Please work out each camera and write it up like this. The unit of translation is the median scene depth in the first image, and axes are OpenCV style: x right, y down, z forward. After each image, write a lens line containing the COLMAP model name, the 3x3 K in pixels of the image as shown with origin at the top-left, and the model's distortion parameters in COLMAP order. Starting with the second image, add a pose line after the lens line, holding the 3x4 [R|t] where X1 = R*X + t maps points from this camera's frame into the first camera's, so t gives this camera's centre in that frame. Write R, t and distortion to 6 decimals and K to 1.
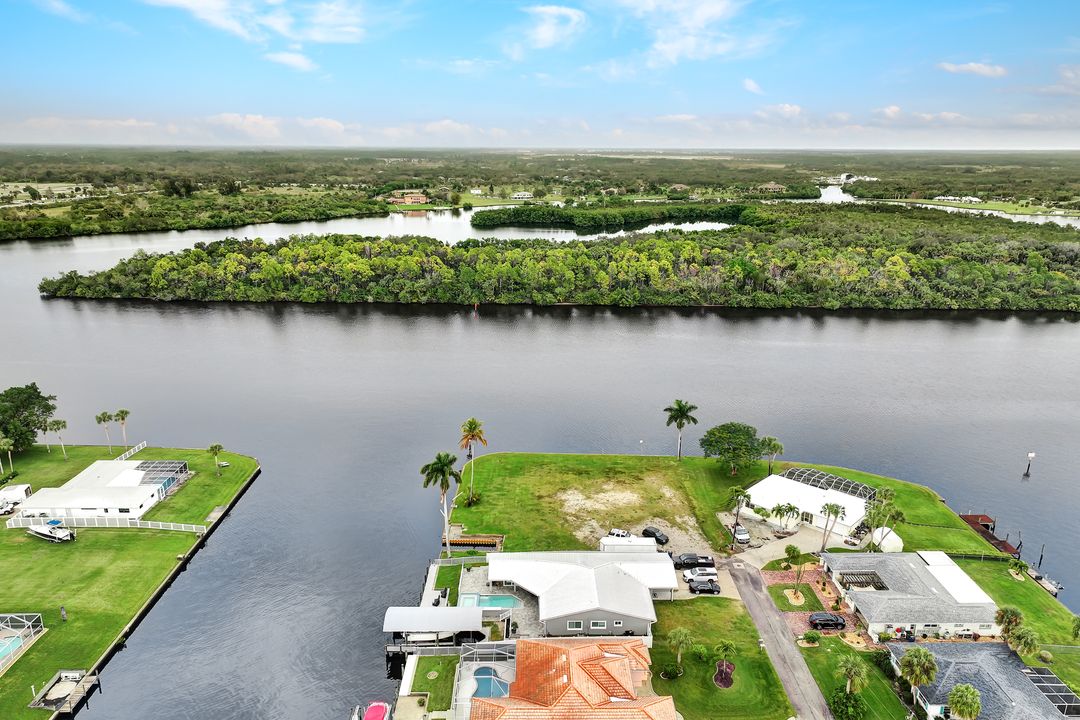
lens RADIAL K [[764.2, 0, 545.9], [0, 764.2, 371.7], [0, 0, 1]] dist [0.010086, -0.002617]
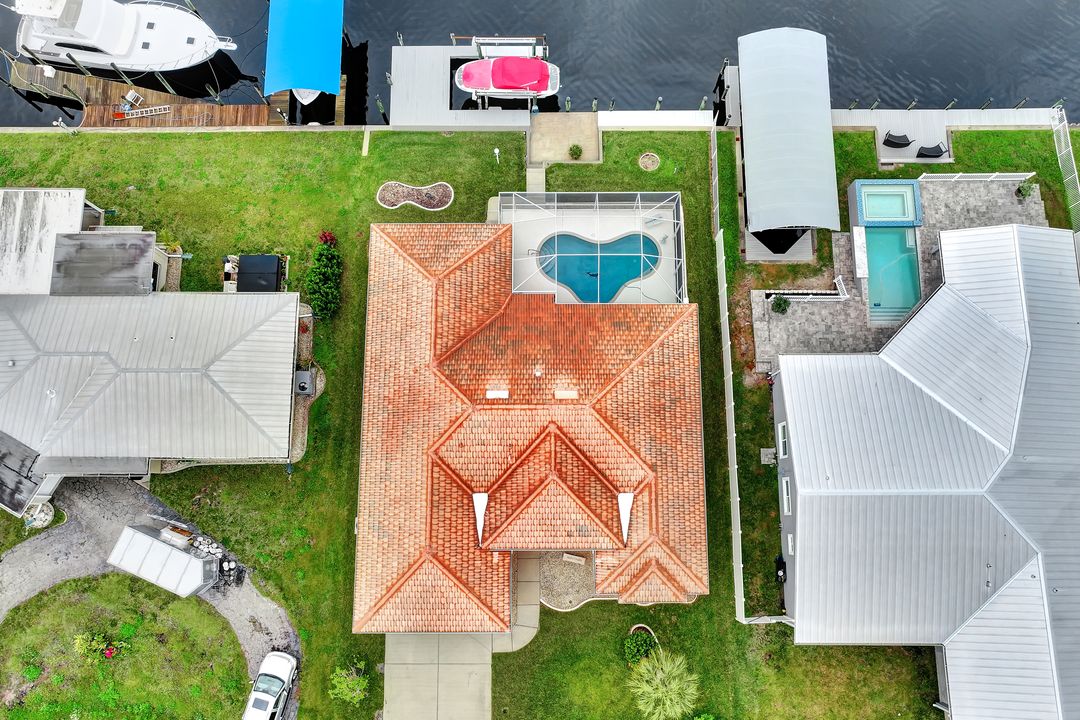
lens RADIAL K [[764.2, 0, 545.9], [0, 764.2, 371.7], [0, 0, 1]] dist [0.010086, -0.002617]
pose [[-0.013591, 0.980806, -0.194510, 0.054467], [-0.283275, 0.182781, 0.941460, -0.024885], [0.958943, 0.067895, 0.275353, 0.480891]]
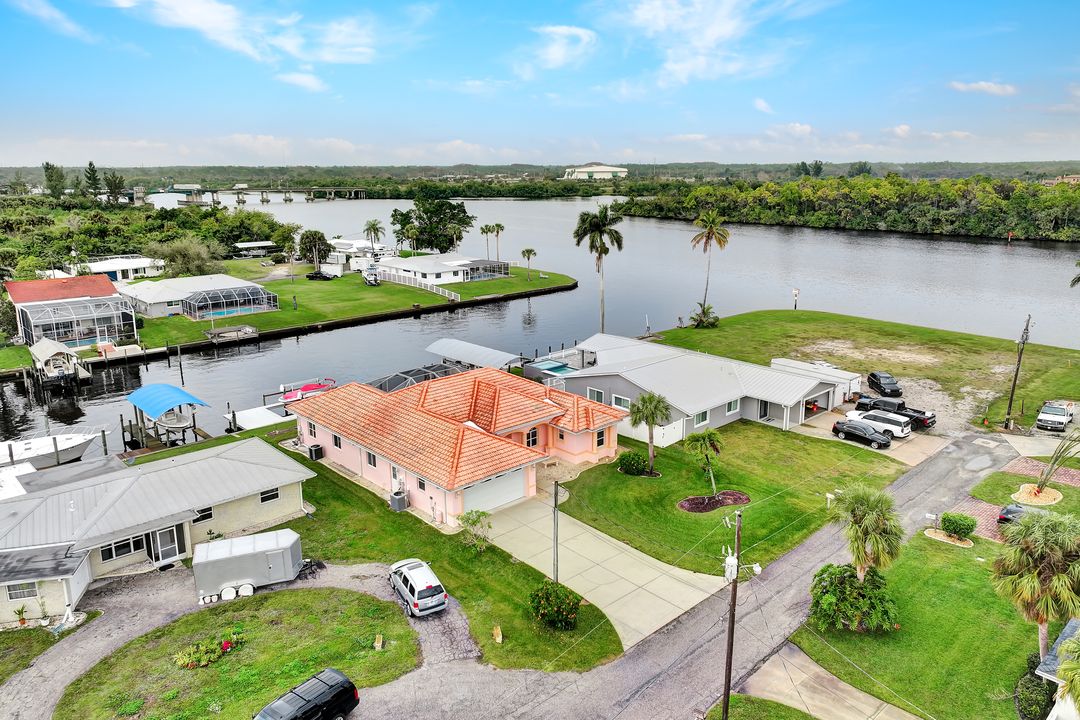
lens RADIAL K [[754.0, 0, 545.9], [0, 754.0, 360.6], [0, 0, 1]] dist [0.008181, 0.001225]
pose [[0.672323, 0.173890, -0.719544, 0.310373], [-0.200428, 0.978473, 0.049190, 0.176161], [0.712608, 0.111146, 0.692702, 0.318853]]
